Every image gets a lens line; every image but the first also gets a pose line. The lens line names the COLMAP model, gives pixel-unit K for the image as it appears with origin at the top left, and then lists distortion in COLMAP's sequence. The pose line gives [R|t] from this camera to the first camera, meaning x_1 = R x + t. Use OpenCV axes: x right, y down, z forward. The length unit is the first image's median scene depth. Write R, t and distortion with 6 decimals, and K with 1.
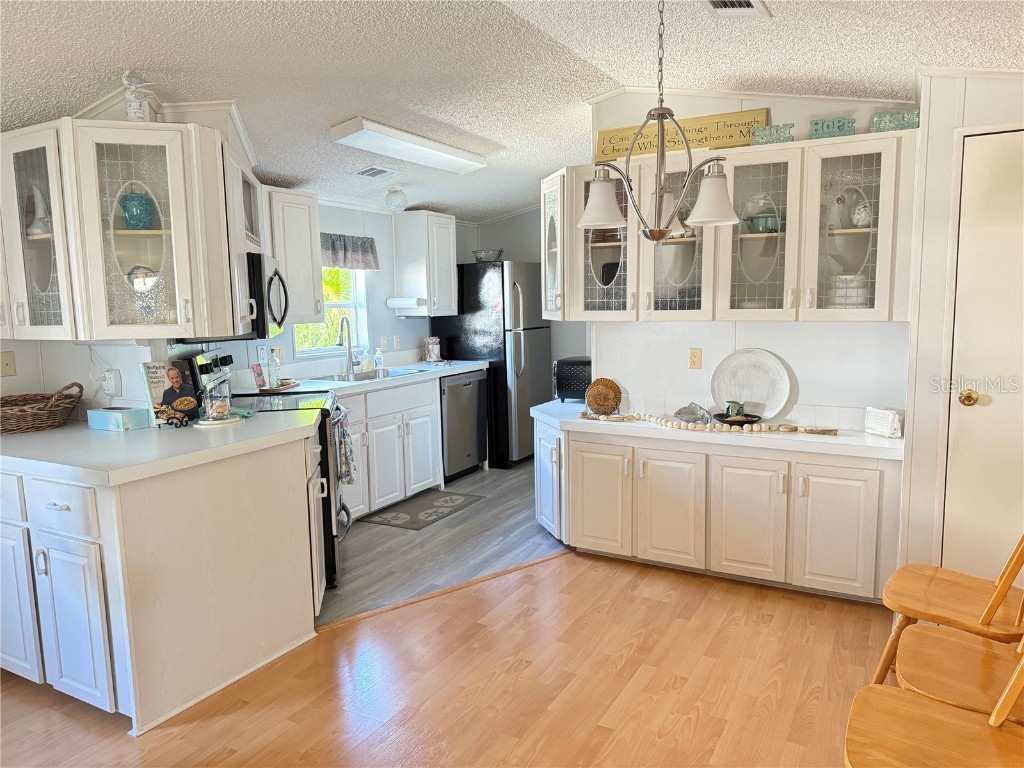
lens RADIAL K [[723.2, 0, 505.5], [0, 723.2, 394.5], [0, 0, 1]] dist [0.055360, -0.050759]
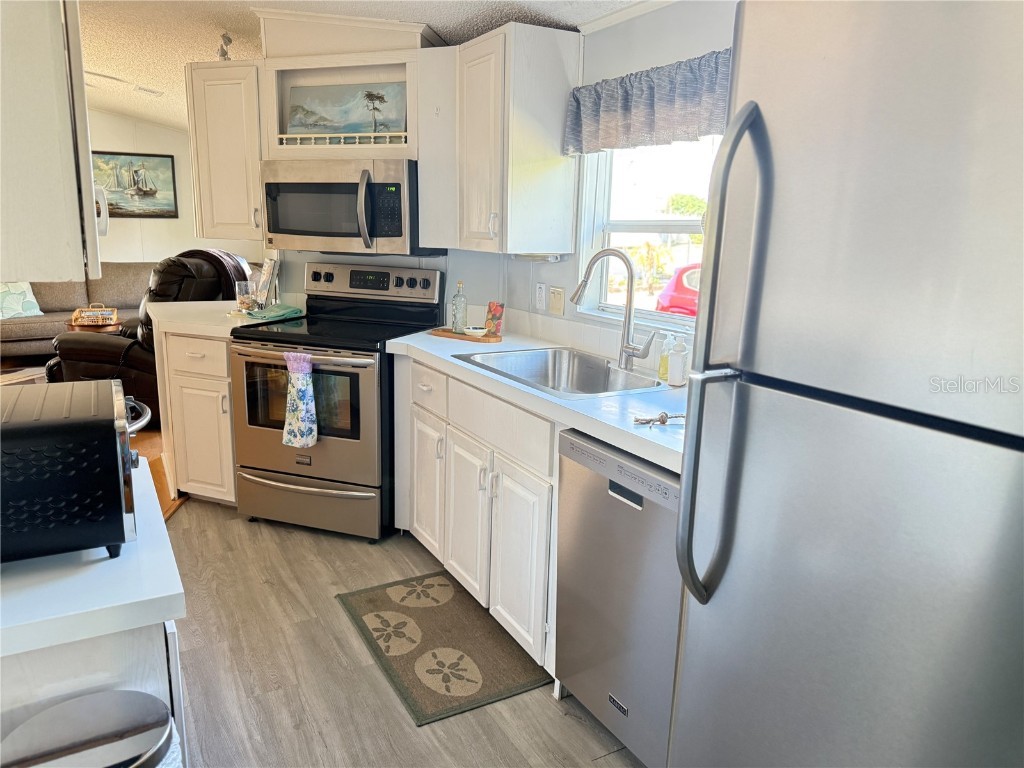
lens RADIAL K [[723.2, 0, 504.2], [0, 723.2, 381.0], [0, 0, 1]] dist [0.055360, -0.050759]
pose [[-0.521290, 0.187185, -0.832597, 0.335209], [-0.126055, 0.948055, 0.292066, -0.215254], [0.844018, 0.257204, -0.470616, 1.631470]]
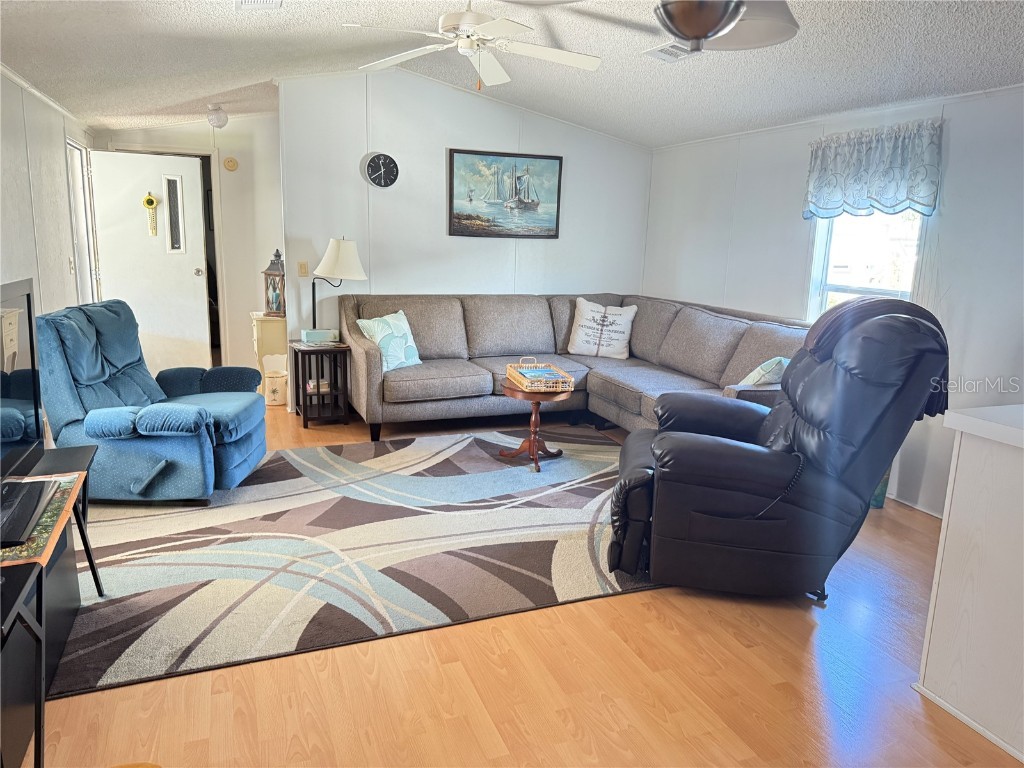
lens RADIAL K [[723.2, 0, 514.8], [0, 723.2, 391.0], [0, 0, 1]] dist [0.055360, -0.050759]
pose [[-0.637522, 0.155749, -0.754525, 0.321192], [-0.130443, 0.943392, 0.304951, -0.085390], [0.759309, 0.292836, -0.581117, 0.689279]]
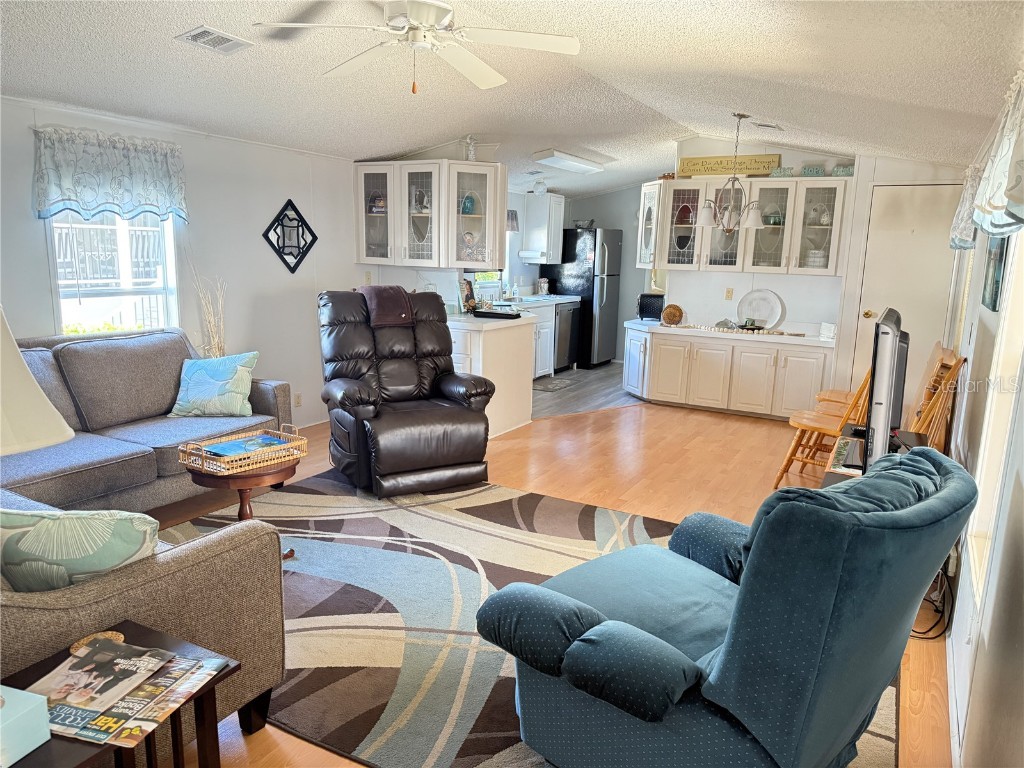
lens RADIAL K [[723.2, 0, 500.2], [0, 723.2, 401.5], [0, 0, 1]] dist [0.055360, -0.050759]
pose [[0.999018, 0.044002, 0.005137, -0.301021], [-0.044259, 0.996386, 0.072499, 0.111457], [-0.001928, -0.072656, 0.997355, -0.806614]]
